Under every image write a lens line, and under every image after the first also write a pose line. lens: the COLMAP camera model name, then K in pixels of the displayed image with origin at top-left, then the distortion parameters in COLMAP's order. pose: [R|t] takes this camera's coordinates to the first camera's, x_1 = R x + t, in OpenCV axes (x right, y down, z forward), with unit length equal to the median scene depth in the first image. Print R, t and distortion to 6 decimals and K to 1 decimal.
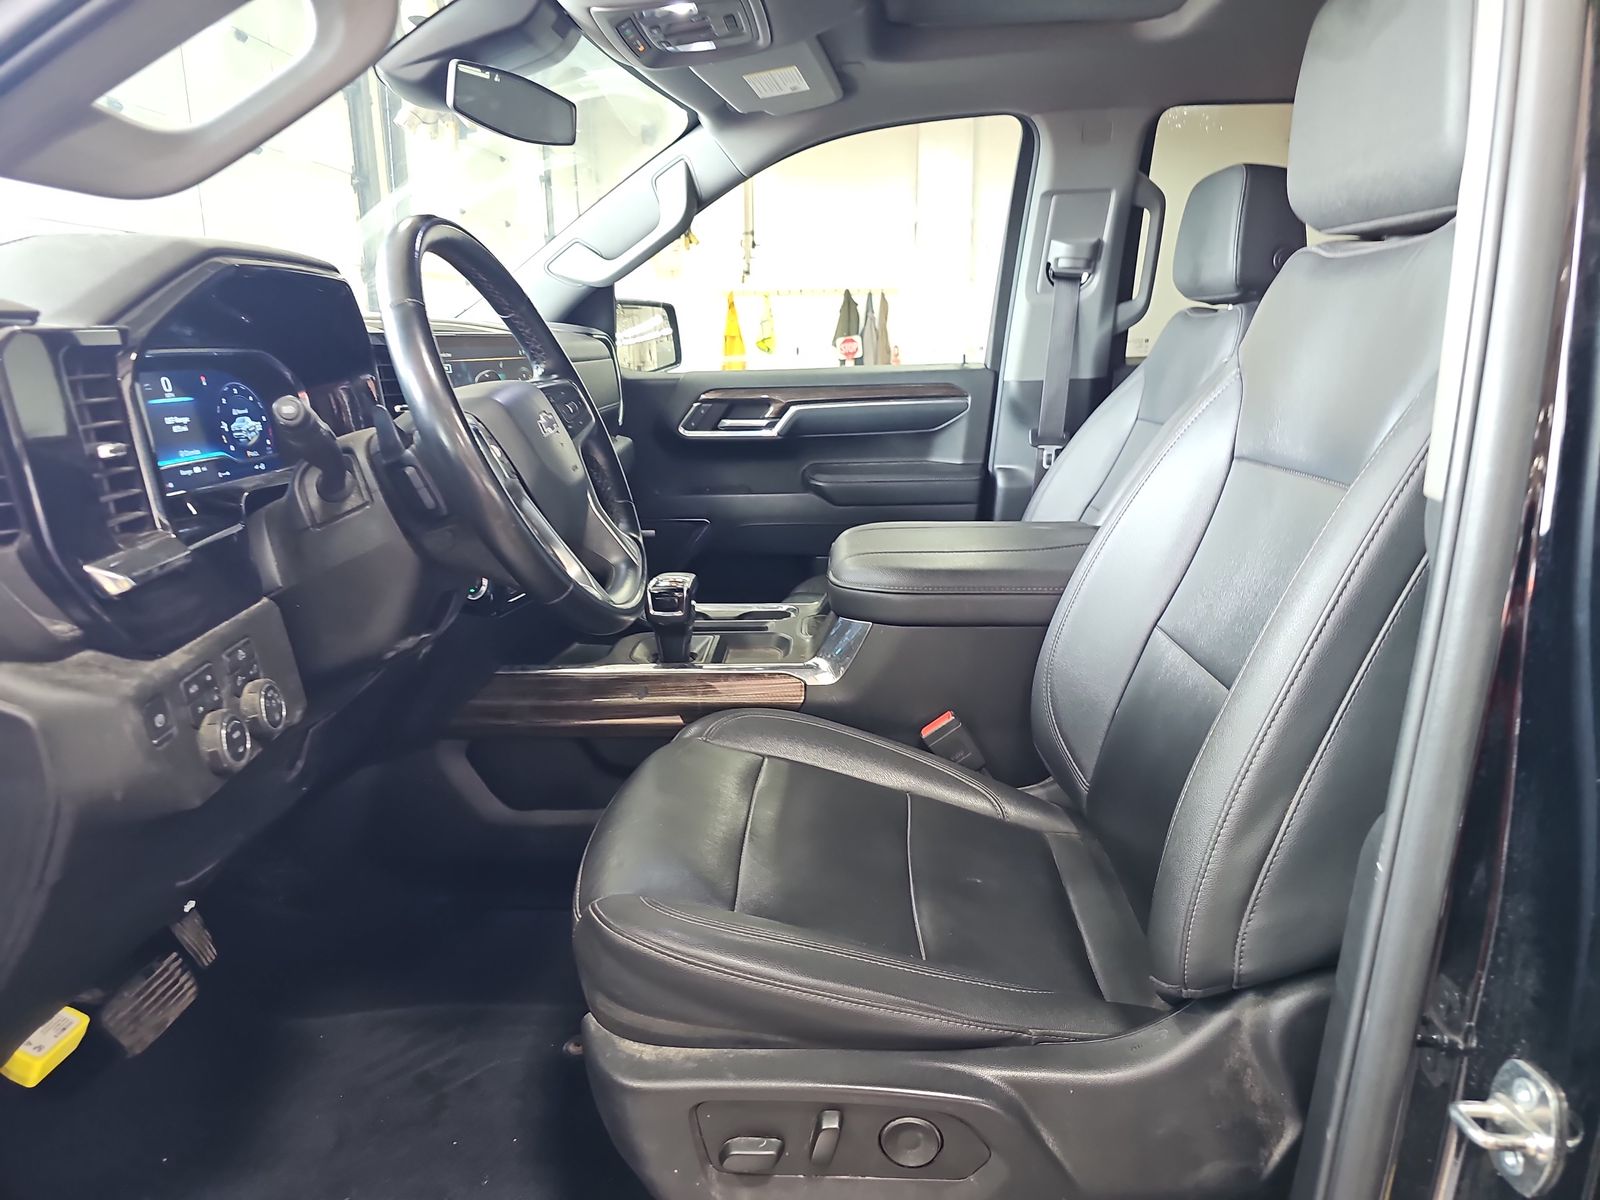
lens RADIAL K [[1045.8, 0, 800.0], [0, 1045.8, 600.0], [0, 0, 1]] dist [0.036174, -0.000025]
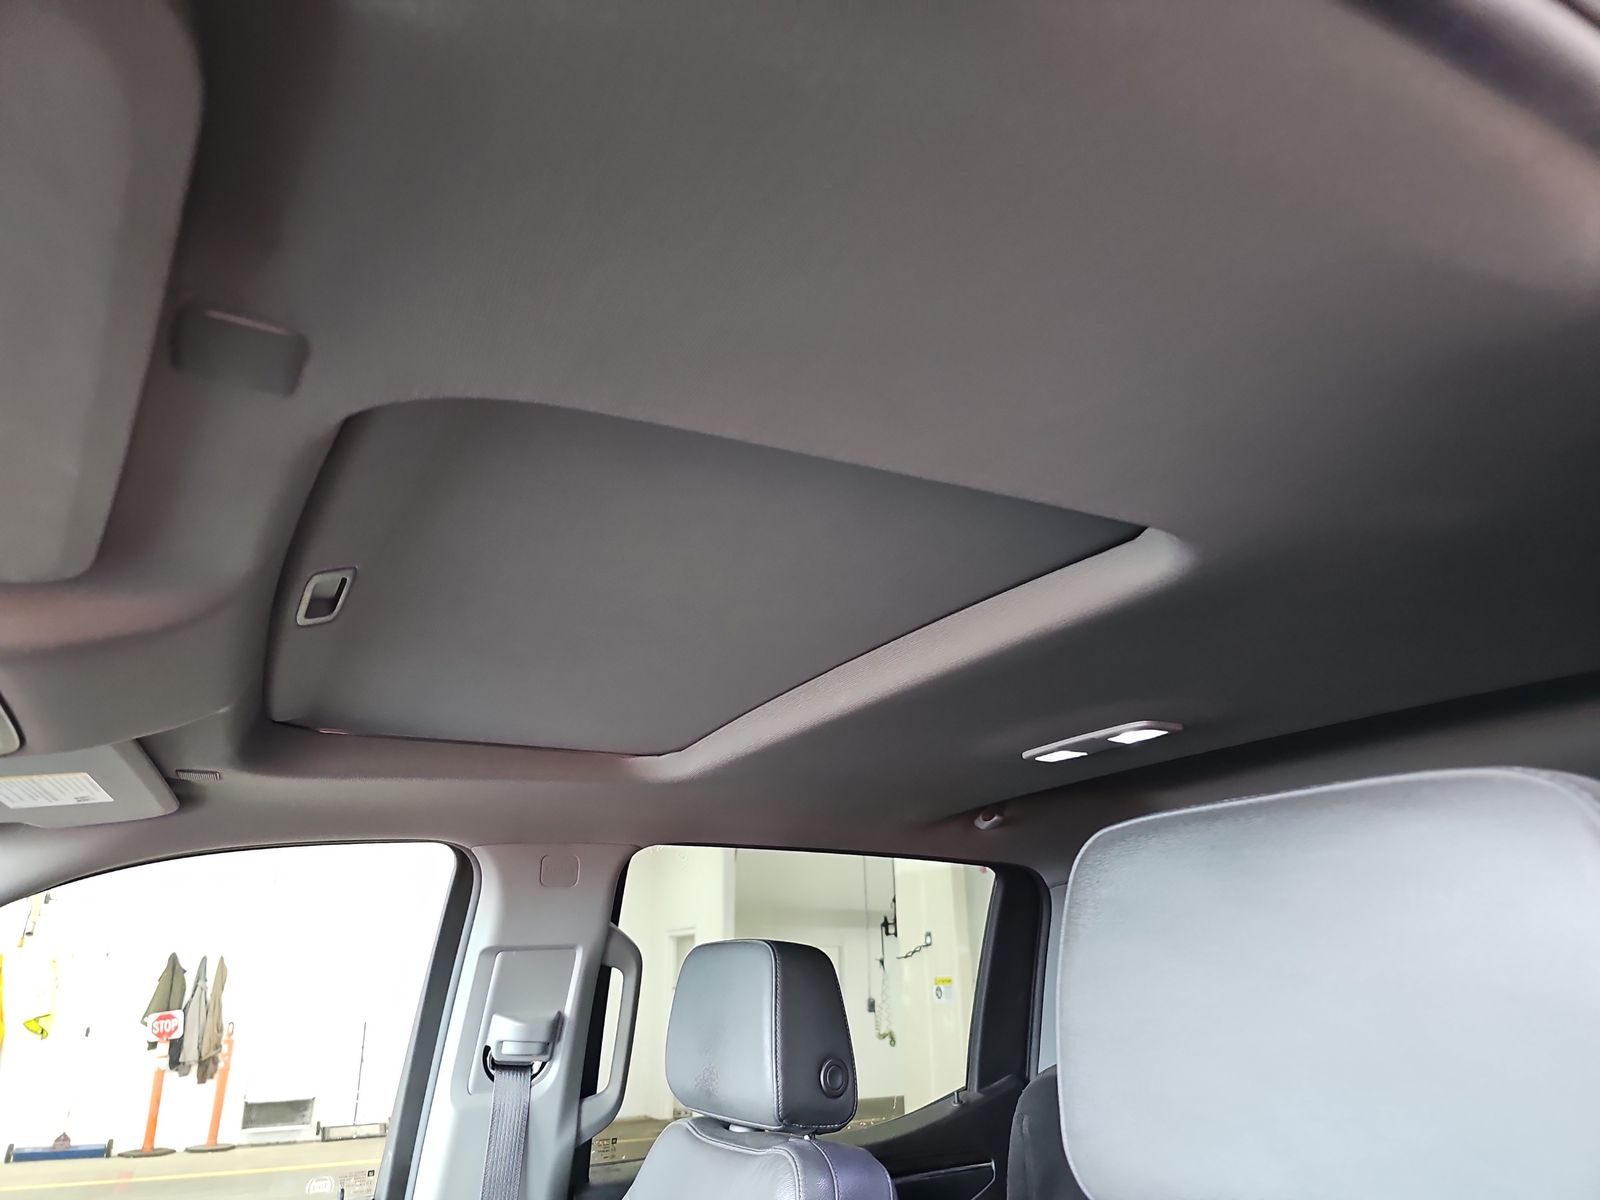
lens RADIAL K [[1076.0, 0, 800.0], [0, 1076.0, 600.0], [0, 0, 1]] dist [-0.005935, -0.001891]
pose [[0.853114, 0.167038, 0.494263, 0.017609], [0.138435, 0.840929, -0.523139, -0.172964], [-0.503024, 0.514720, 0.694284, 0.269194]]
